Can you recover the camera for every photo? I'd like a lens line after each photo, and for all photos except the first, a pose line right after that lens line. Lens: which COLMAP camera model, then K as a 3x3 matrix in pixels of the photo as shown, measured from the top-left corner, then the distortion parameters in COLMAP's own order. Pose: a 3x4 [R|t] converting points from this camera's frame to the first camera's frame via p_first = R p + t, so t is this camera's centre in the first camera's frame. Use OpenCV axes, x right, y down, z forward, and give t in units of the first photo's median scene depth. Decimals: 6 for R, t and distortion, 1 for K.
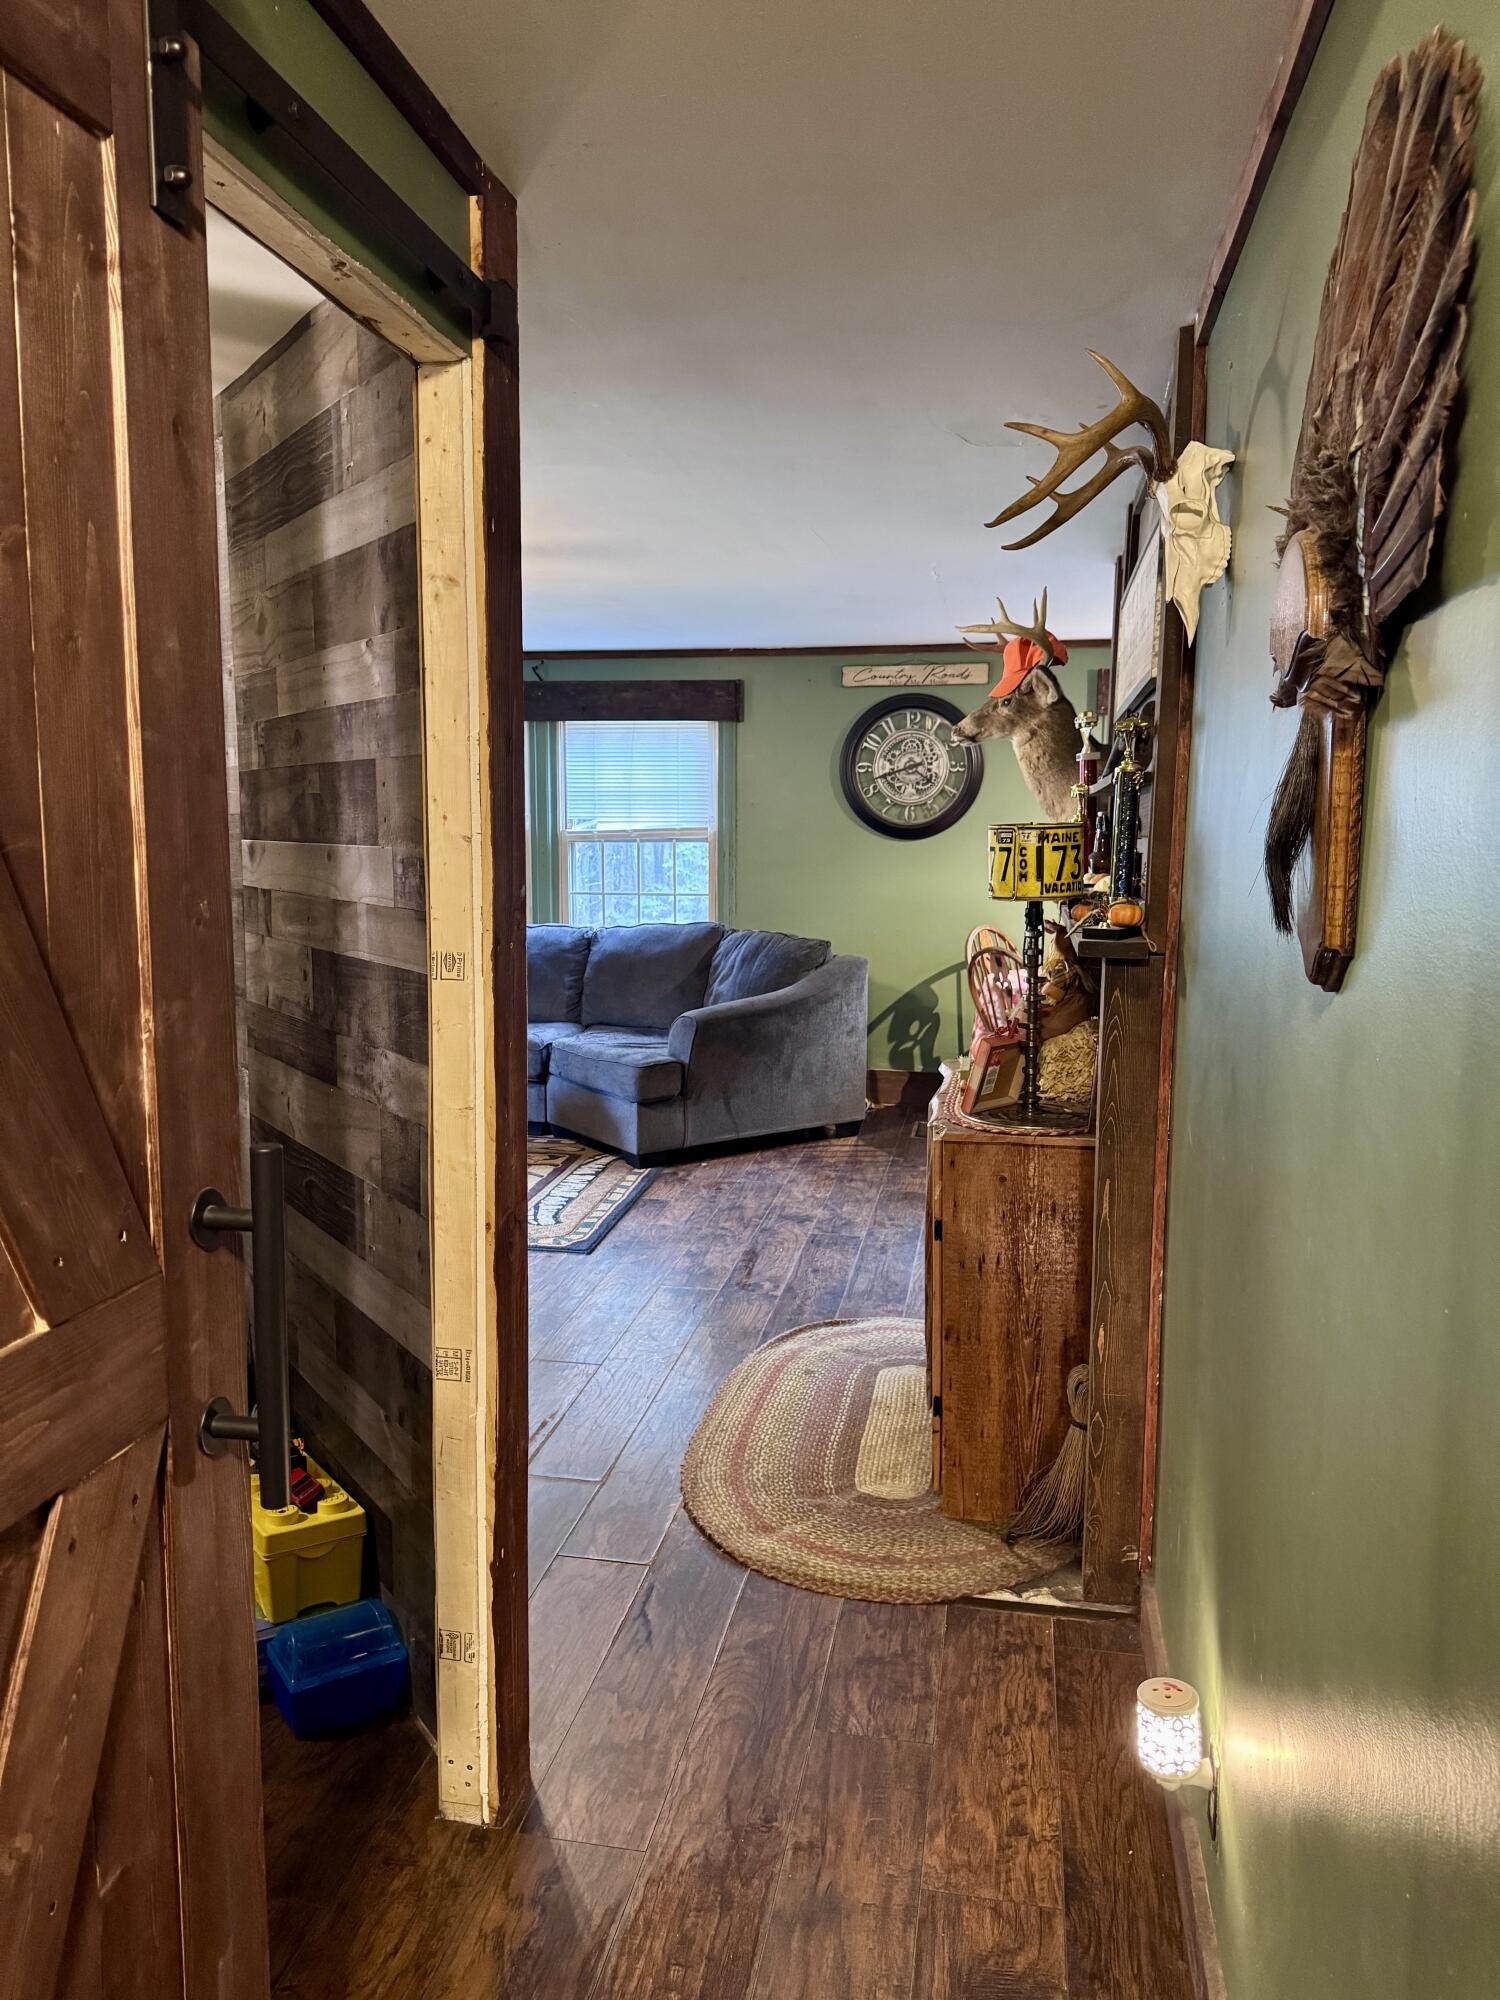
lens RADIAL K [[1404.0, 0, 750.0], [0, 1404.0, 1000.0], [0, 0, 1]] dist [0.051711, -0.080708]
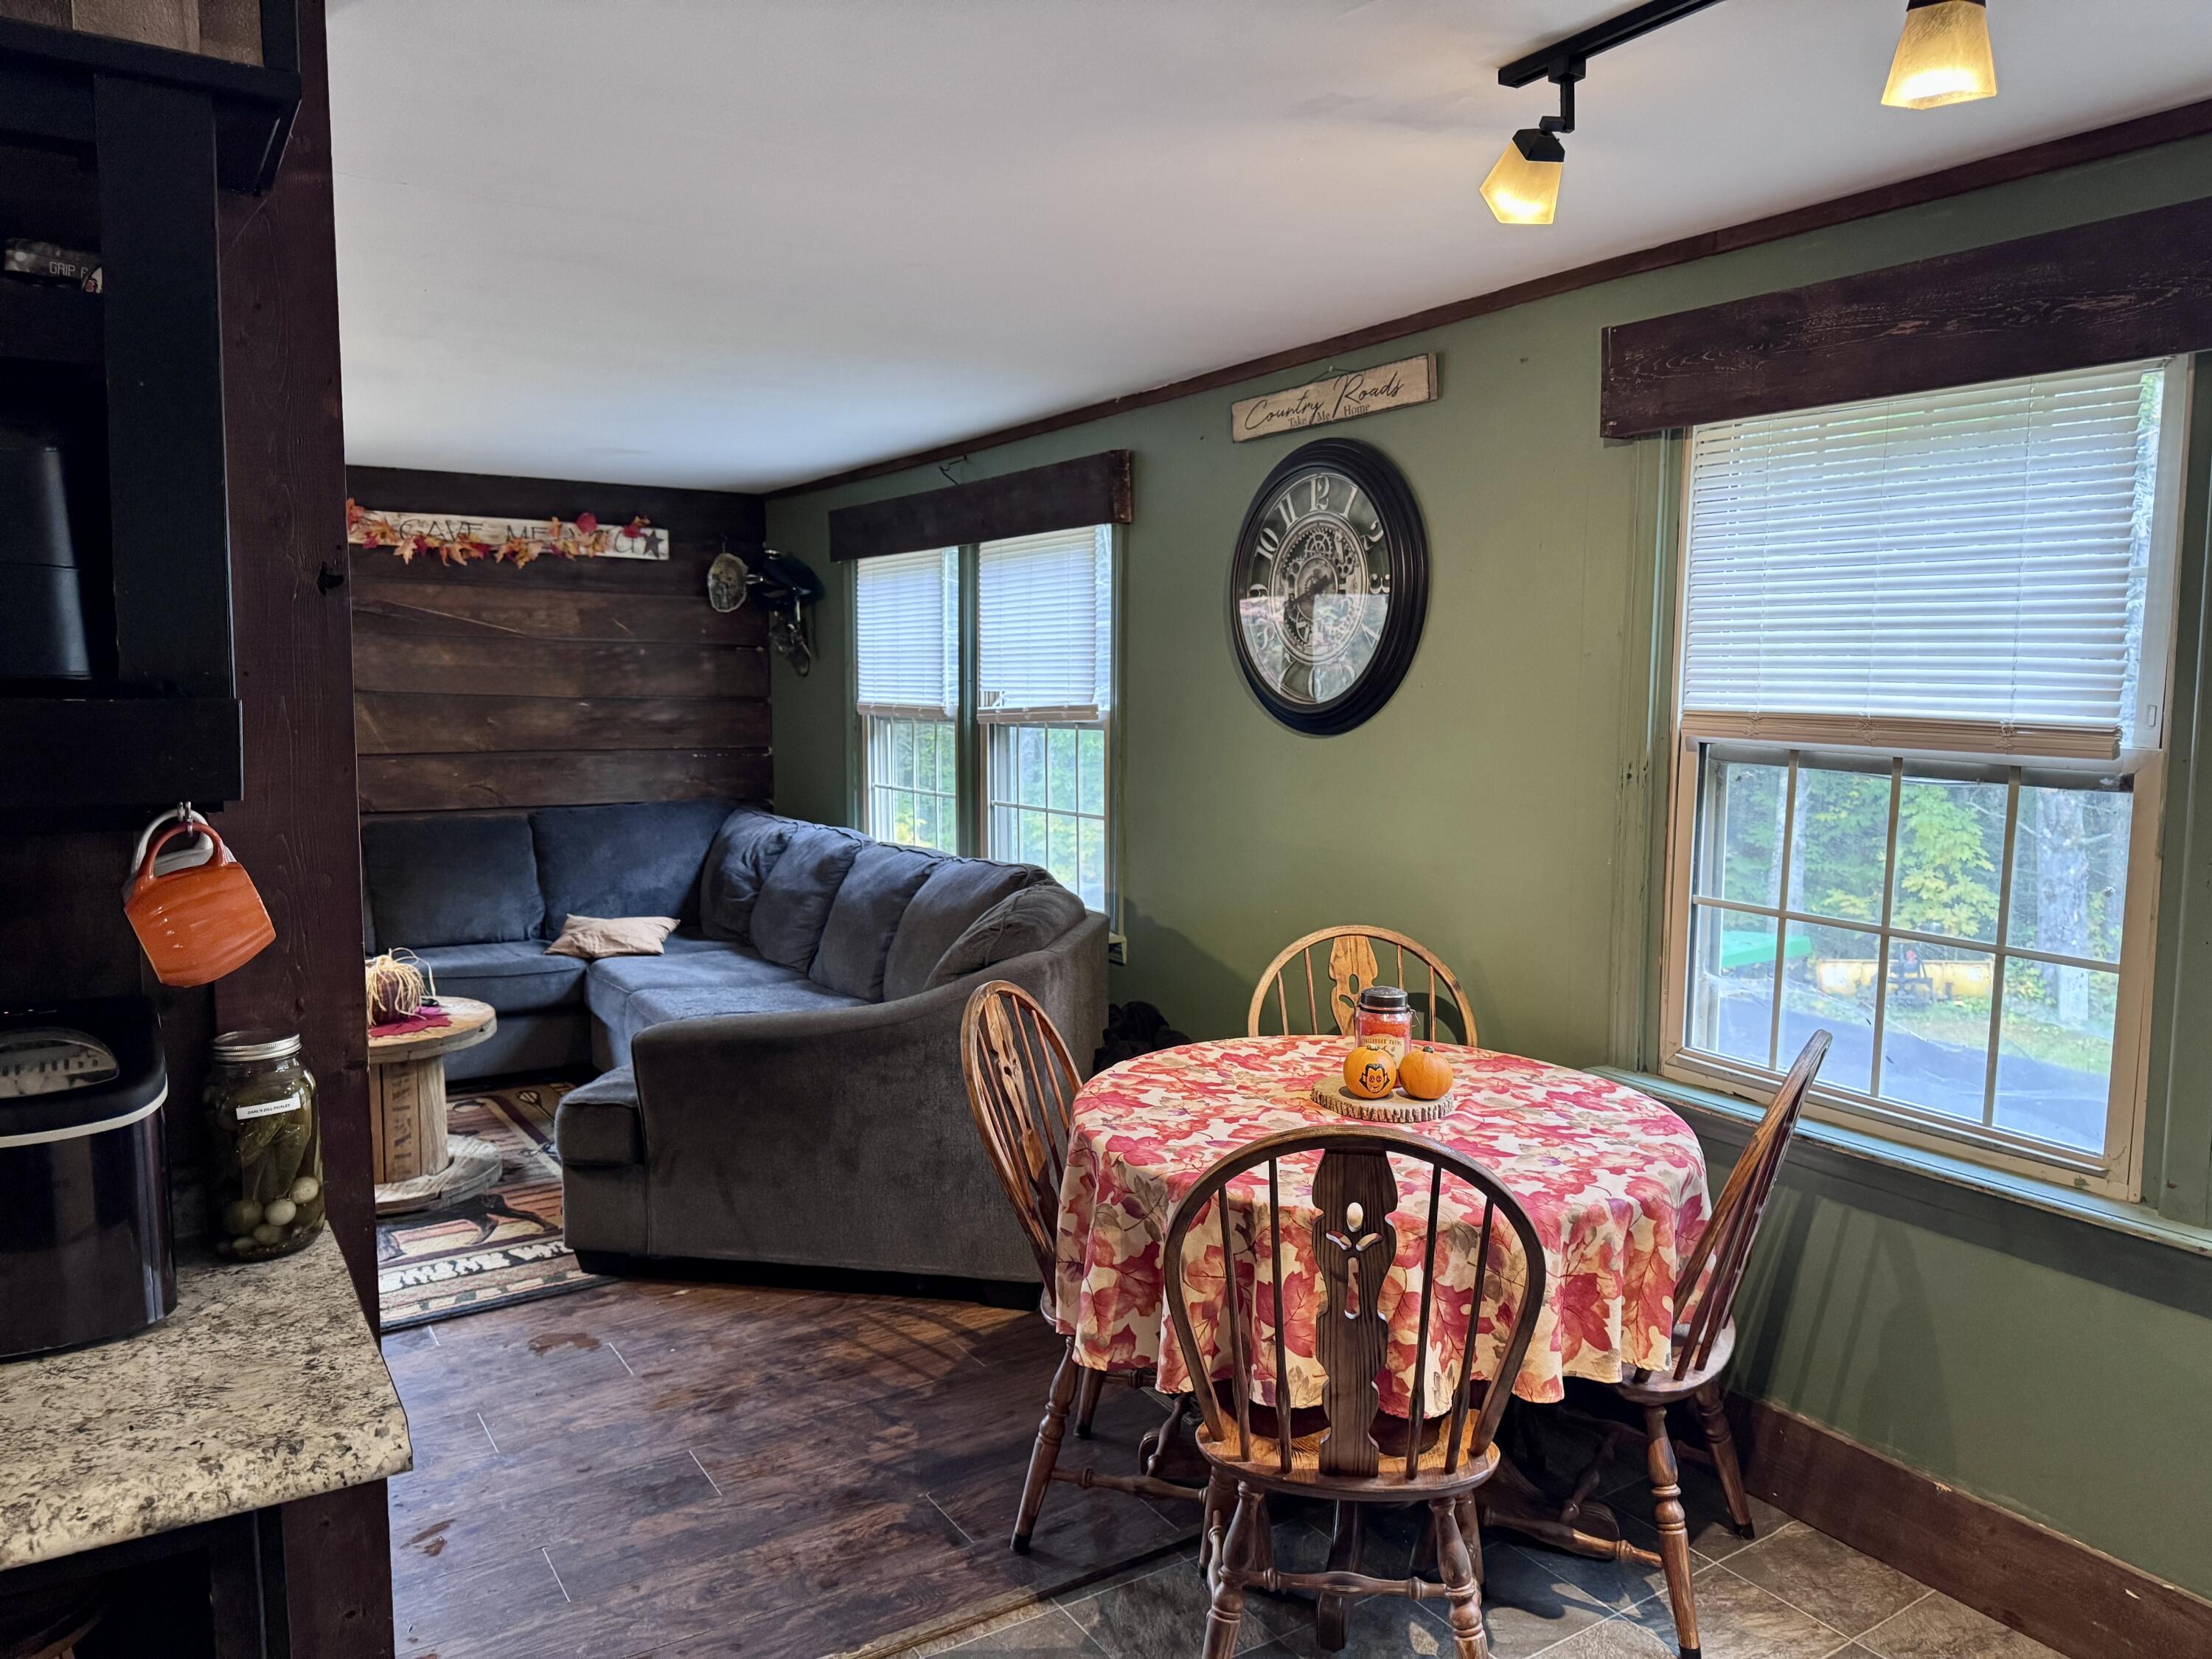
lens RADIAL K [[1552.9, 0, 1105.0], [0, 1552.9, 805.2], [0, 0, 1]] dist [0.051711, -0.080708]
pose [[0.683651, 0.057824, -0.727514, 0.468537], [-0.089145, 0.996008, -0.004605, -0.081408], [0.724344, 0.068003, 0.686077, 0.581683]]
